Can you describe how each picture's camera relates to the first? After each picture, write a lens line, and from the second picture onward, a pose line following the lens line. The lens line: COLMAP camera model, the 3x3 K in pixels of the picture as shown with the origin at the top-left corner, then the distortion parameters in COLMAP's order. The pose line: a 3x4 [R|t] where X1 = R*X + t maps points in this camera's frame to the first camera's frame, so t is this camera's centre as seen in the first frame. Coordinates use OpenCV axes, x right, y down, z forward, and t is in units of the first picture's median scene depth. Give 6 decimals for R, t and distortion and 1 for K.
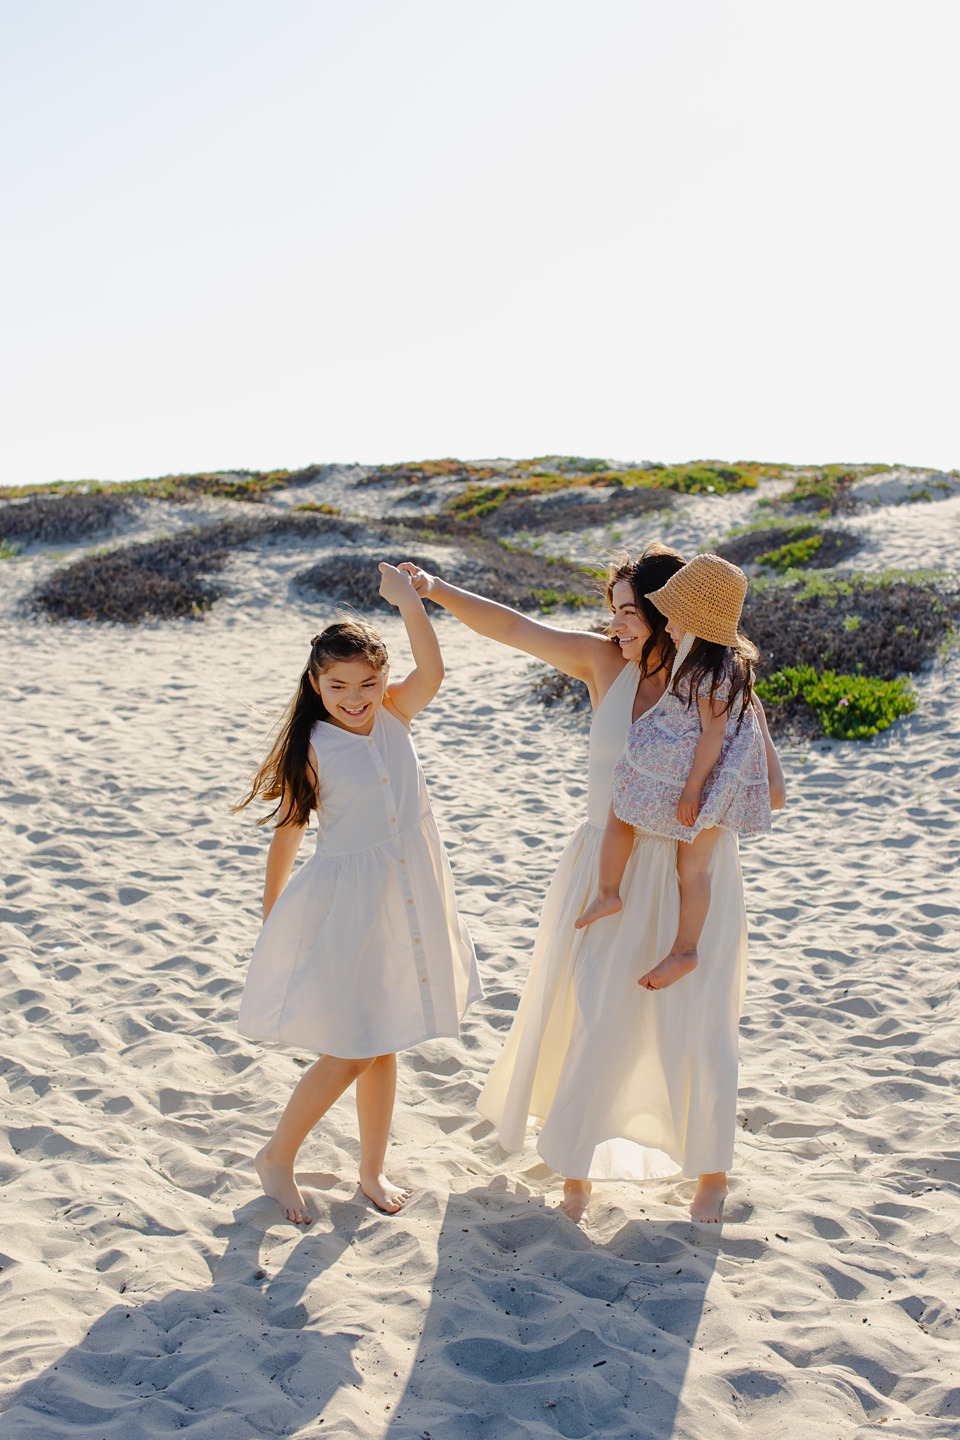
lens RADIAL K [[2104.1, 0, 486.5], [0, 2104.1, 720.5], [0, 0, 1]] dist [0.022381, -0.057781]
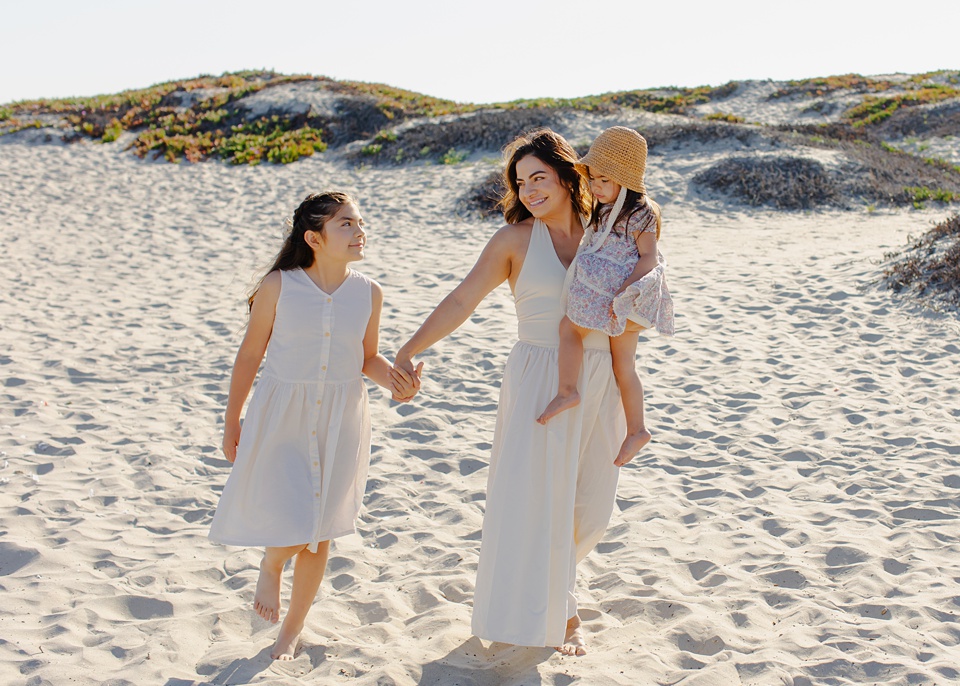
lens RADIAL K [[1794.0, 0, 634.0], [0, 1794.0, 301.8], [0, 0, 1]] dist [0.008056, 0.128111]
pose [[0.988992, 0.000966, -0.147967, 0.021598], [-0.000961, 1.000000, 0.000107, -0.000986], [0.147967, 0.000036, 0.988992, 0.037591]]
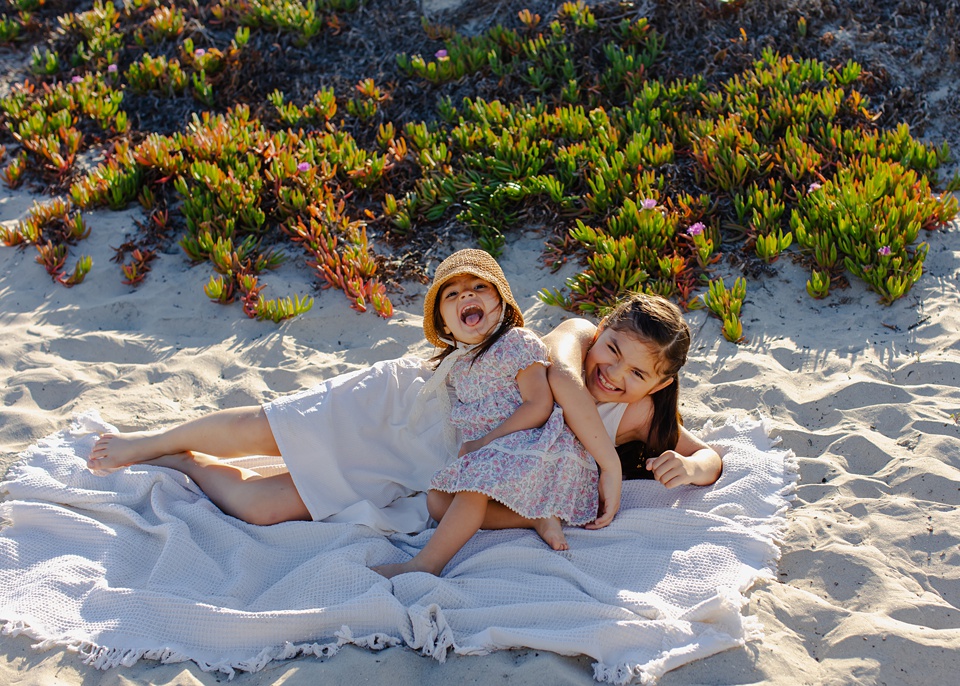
lens RADIAL K [[1618.6, 0, 543.7], [0, 1618.6, 343.4], [0, 0, 1]] dist [0.012174, -0.014426]
pose [[0.998079, -0.039751, -0.047527, -0.430729], [0.046924, 0.985863, 0.160849, -0.124409], [0.040461, -0.162770, 0.985834, 1.014743]]
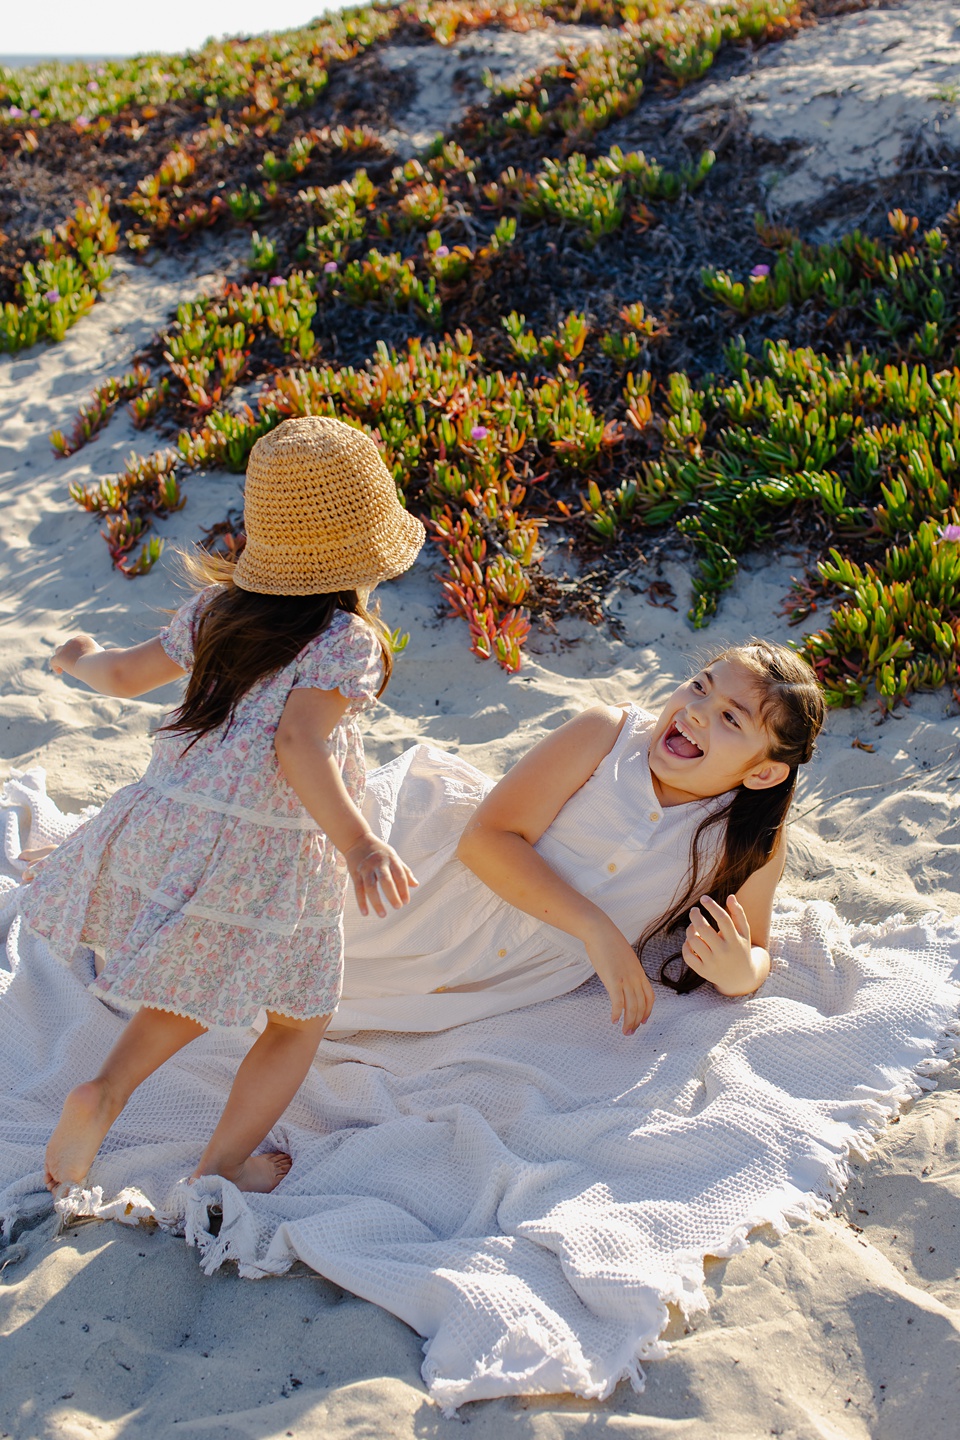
lens RADIAL K [[2129.7, 0, 477.0], [0, 2129.7, 694.1], [0, 0, 1]] dist [0.020935, -0.090828]
pose [[0.931059, 0.071497, -0.357796, -0.397237], [-0.001246, 0.981231, 0.192833, -0.129037], [0.364868, -0.179093, 0.913672, 1.048007]]
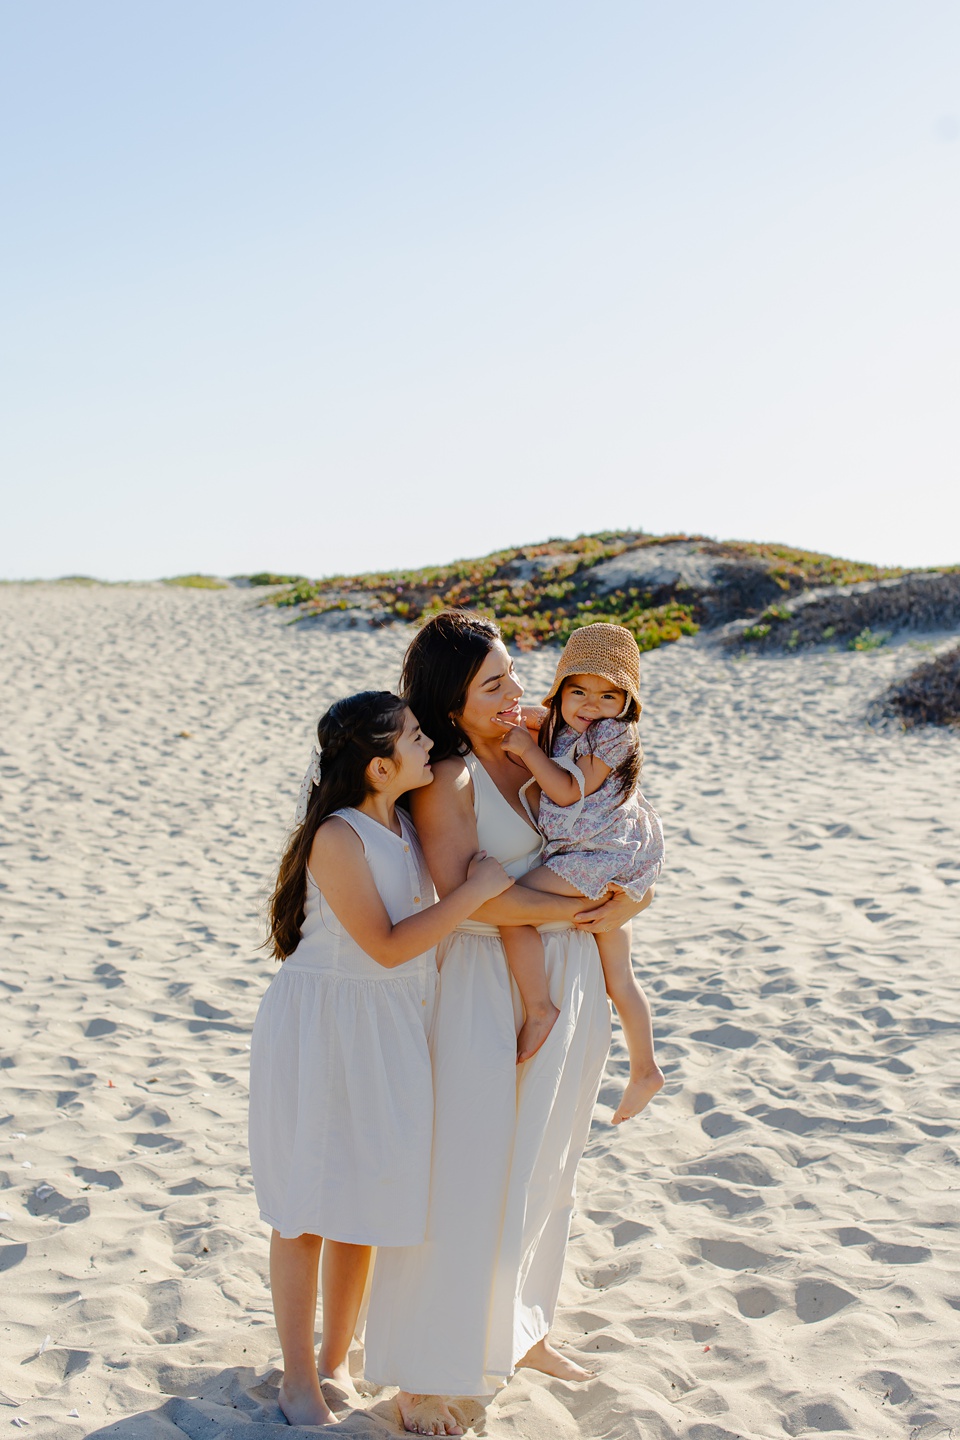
lens RADIAL K [[2138.3, 0, 467.5], [0, 2138.3, 717.5], [0, 0, 1]] dist [0.013641, -0.052470]
pose [[0.902937, -0.006116, -0.429730, -0.006408], [-0.012297, 0.999122, -0.040058, -0.016692], [0.429598, 0.041455, 0.902068, 0.191847]]
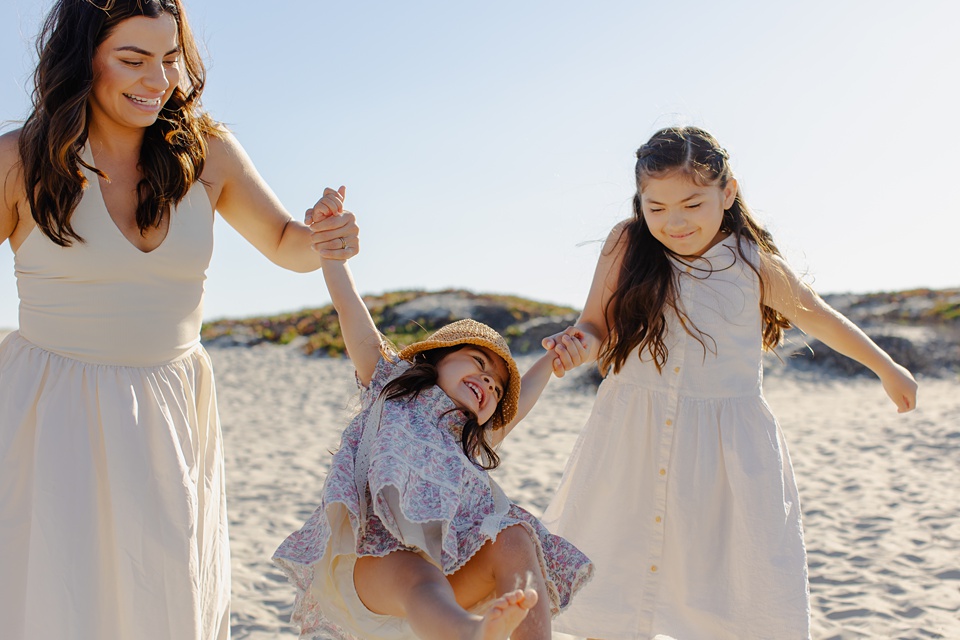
lens RADIAL K [[1444.1, 0, 498.7], [0, 1444.1, 310.6], [0, 0, 1]] dist [0.019676, -0.013215]
pose [[0.953059, -0.044425, -0.299509, 0.000981], [0.004762, 0.991255, -0.131876, 0.019275], [0.302748, 0.124260, 0.944935, 0.149237]]
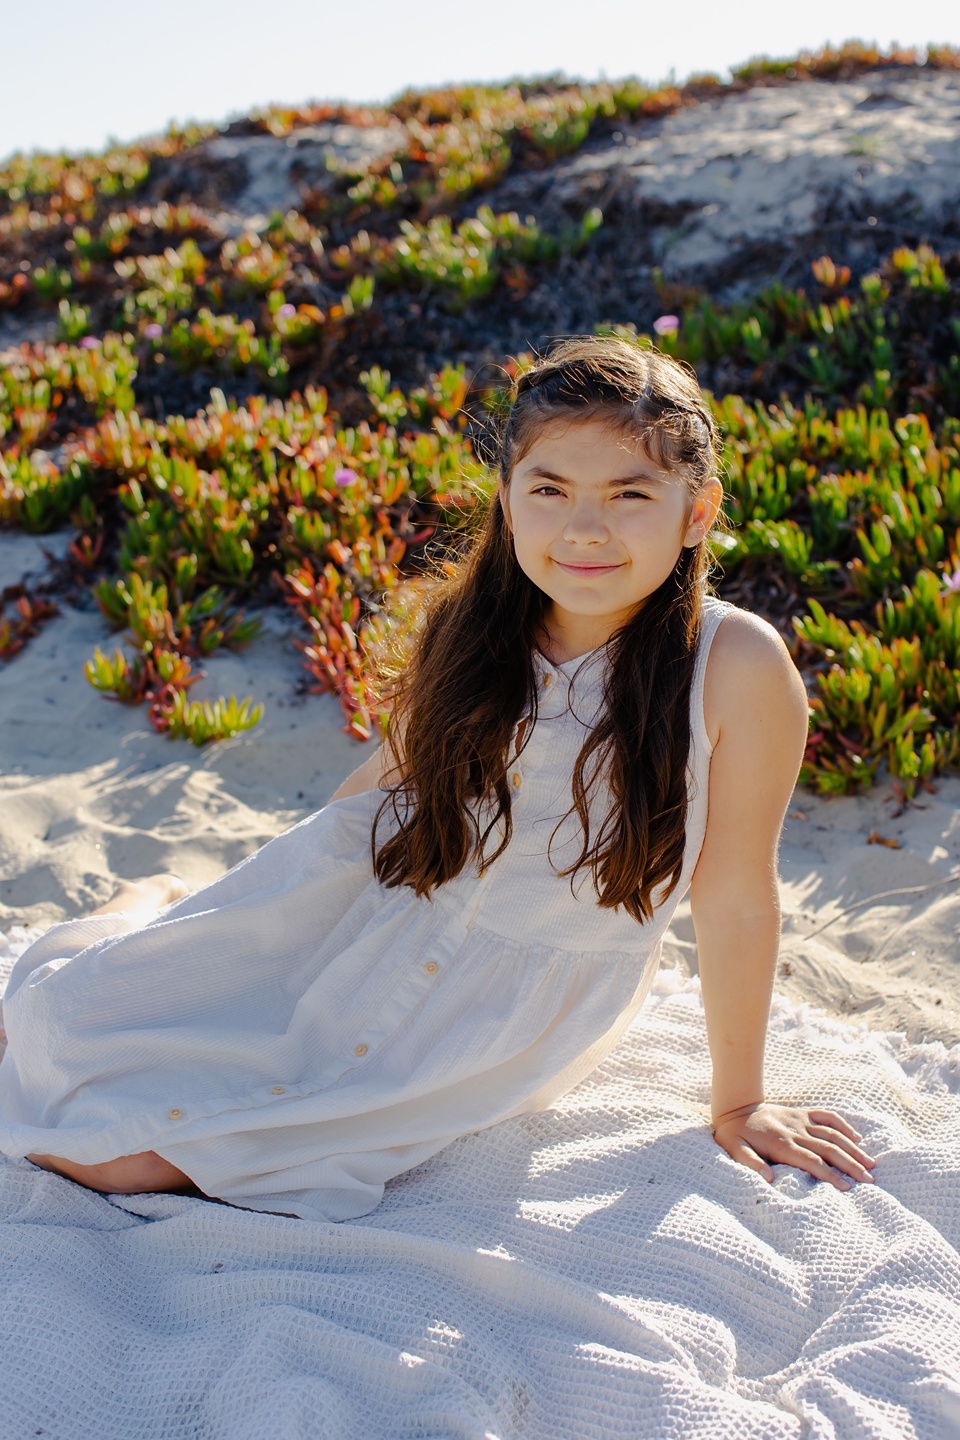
lens RADIAL K [[2129.7, 0, 477.0], [0, 2129.7, 694.1], [0, 0, 1]] dist [0.020935, -0.090828]
pose [[0.959800, 0.042032, -0.277519, -0.417330], [-0.016319, 0.995408, 0.094321, -0.112570], [0.280209, -0.086001, 0.956079, 1.086859]]
